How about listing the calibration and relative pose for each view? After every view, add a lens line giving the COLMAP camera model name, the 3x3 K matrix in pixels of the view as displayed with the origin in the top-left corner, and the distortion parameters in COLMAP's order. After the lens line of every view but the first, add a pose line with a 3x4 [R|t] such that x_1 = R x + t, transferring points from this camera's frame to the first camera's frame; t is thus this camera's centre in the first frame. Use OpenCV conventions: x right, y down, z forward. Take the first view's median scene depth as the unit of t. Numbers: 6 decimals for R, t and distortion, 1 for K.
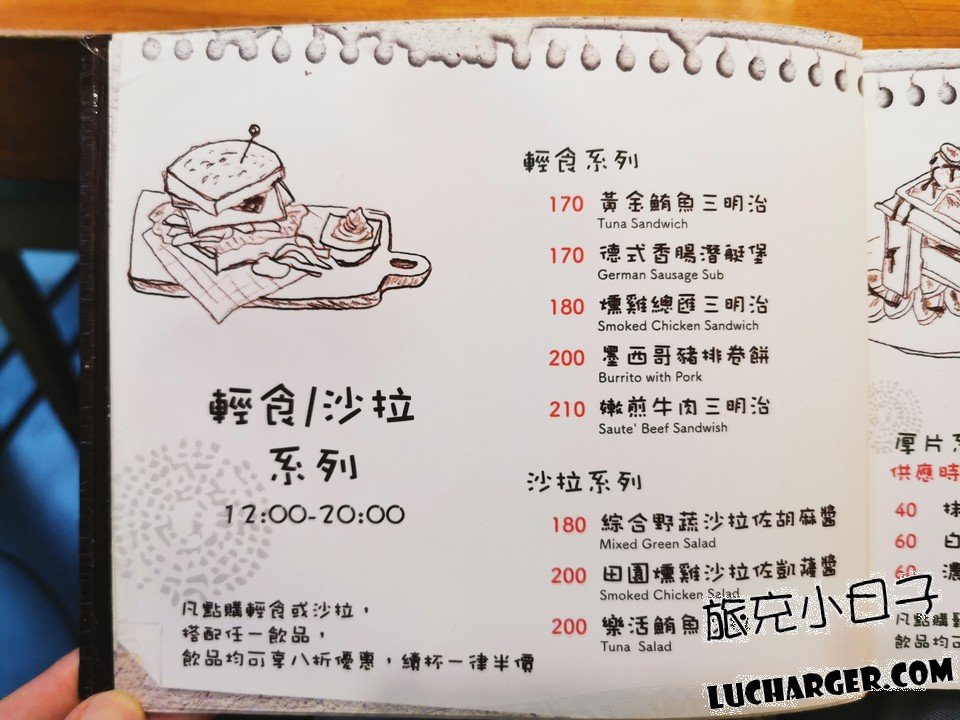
lens RADIAL K [[732.6, 0, 482.4], [0, 732.6, 360.3], [0, 0, 1]] dist [0.032477, -0.066107]
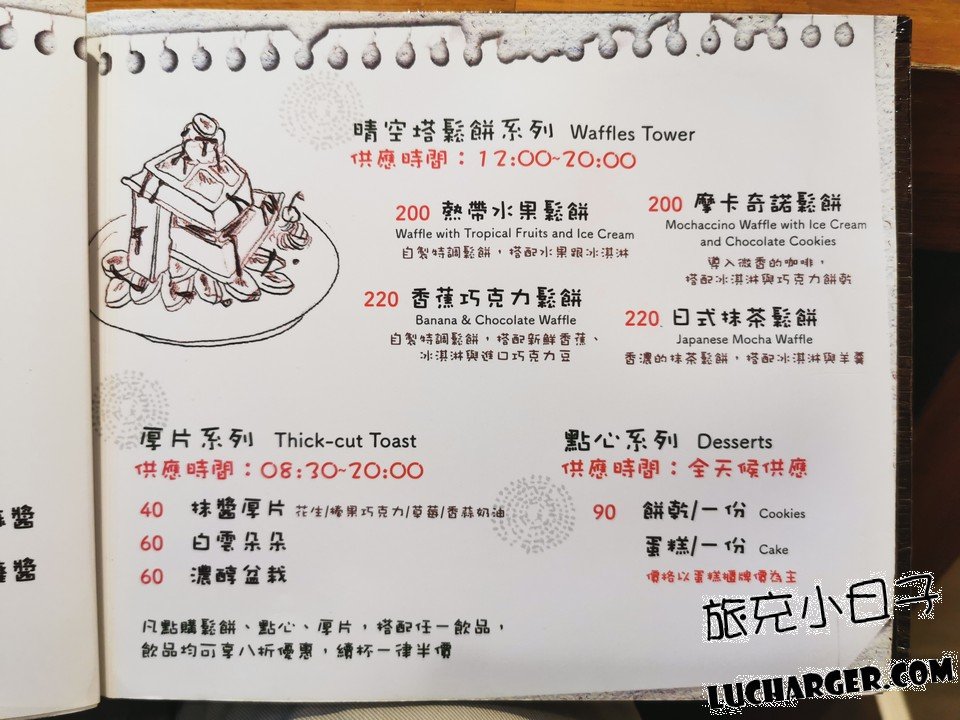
lens RADIAL K [[732.6, 0, 488.9], [0, 732.6, 369.1], [0, 0, 1]] dist [0.032477, -0.066107]
pose [[0.997608, 0.004458, 0.068988, 0.935304], [-0.006296, 0.999630, 0.026448, -0.002020], [-0.068844, -0.026819, 0.997267, 0.044345]]
